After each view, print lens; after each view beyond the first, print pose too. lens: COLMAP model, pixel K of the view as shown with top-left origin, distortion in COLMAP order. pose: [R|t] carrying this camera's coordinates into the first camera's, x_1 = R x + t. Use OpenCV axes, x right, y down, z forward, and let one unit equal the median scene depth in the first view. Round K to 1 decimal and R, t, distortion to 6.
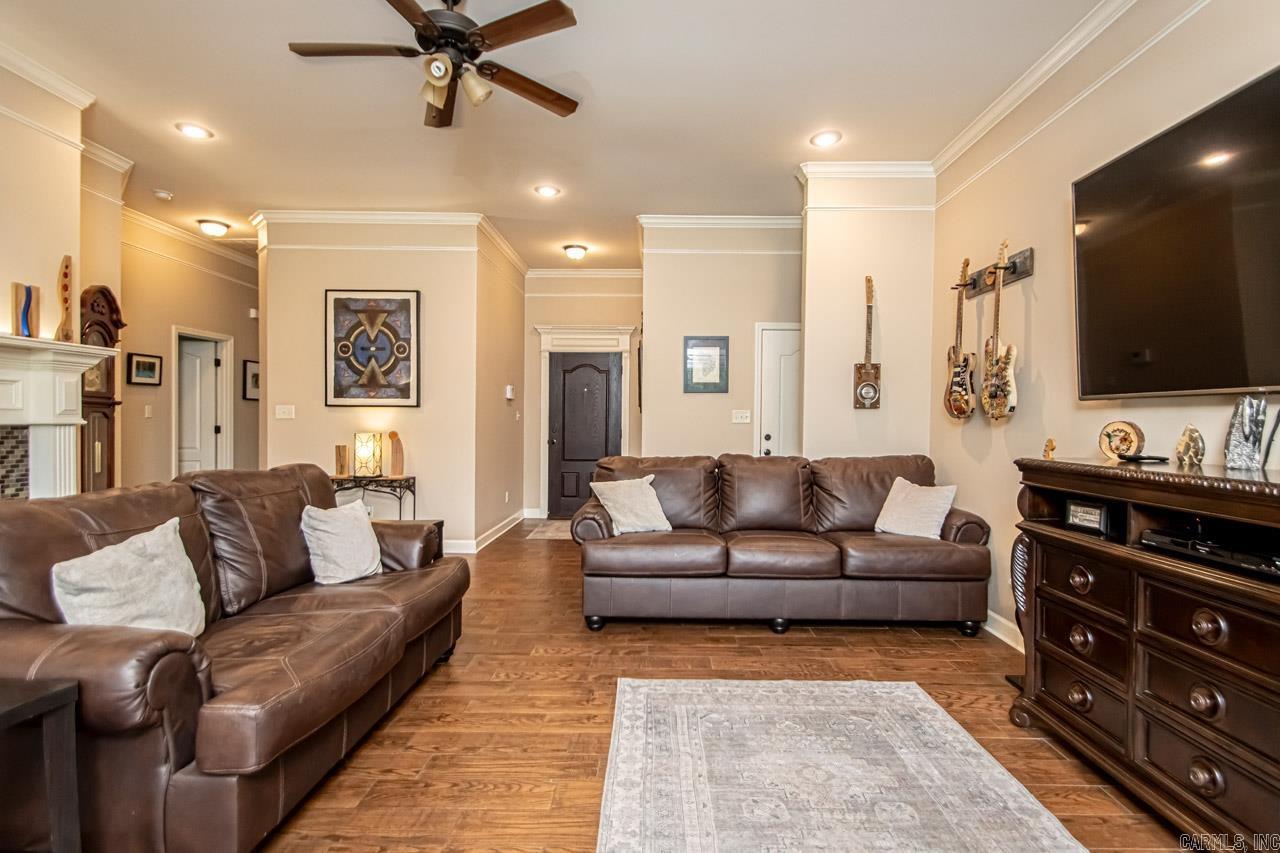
lens RADIAL K [[596.8, 0, 657.2], [0, 596.8, 428.4], [0, 0, 1]] dist [0.002463, -0.012799]
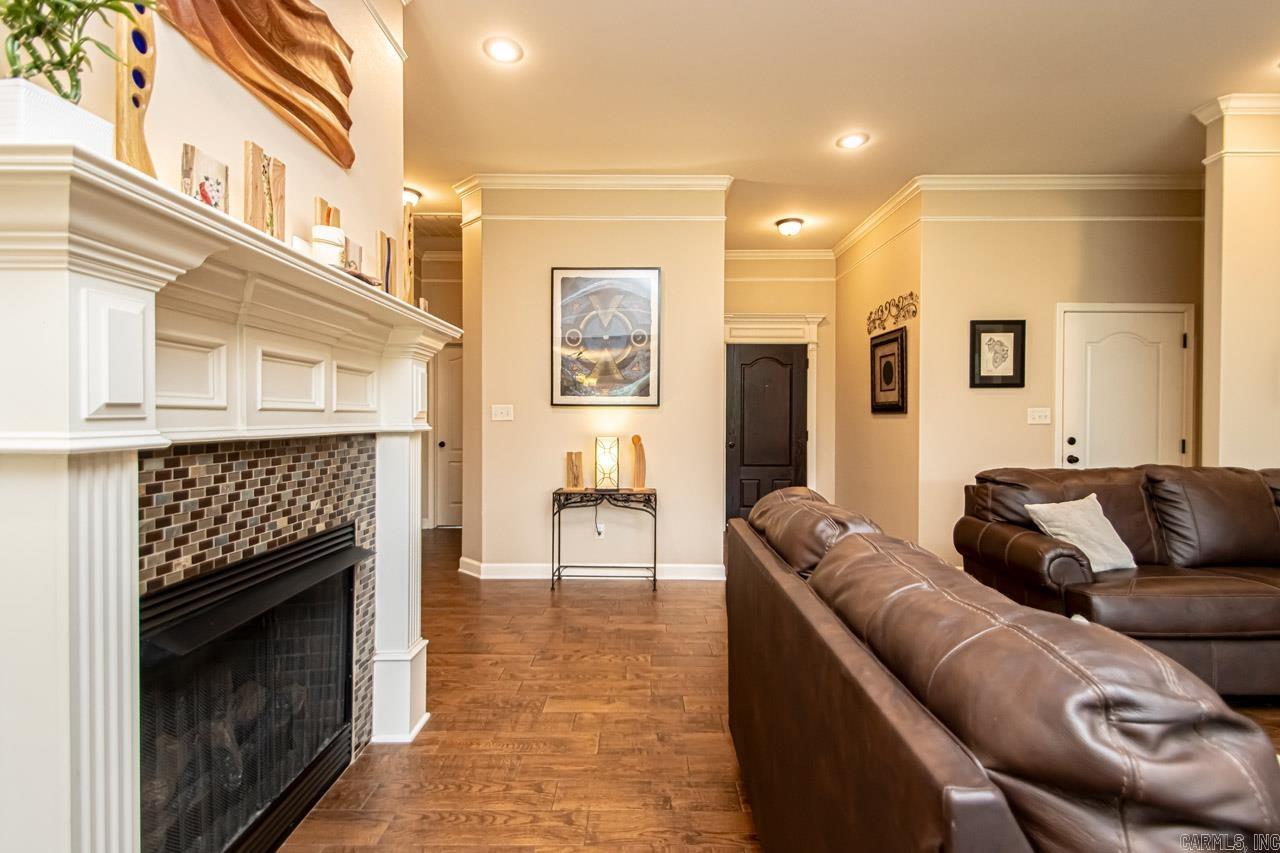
lens RADIAL K [[590.0, 0, 649.5], [0, 590.0, 423.3], [0, 0, 1]] dist [0.002971, -0.012377]
pose [[0.999691, -0.003818, -0.024561, -0.394598], [0.003623, 0.999962, -0.007949, -0.005265], [0.024590, 0.007858, 0.999667, 0.169261]]
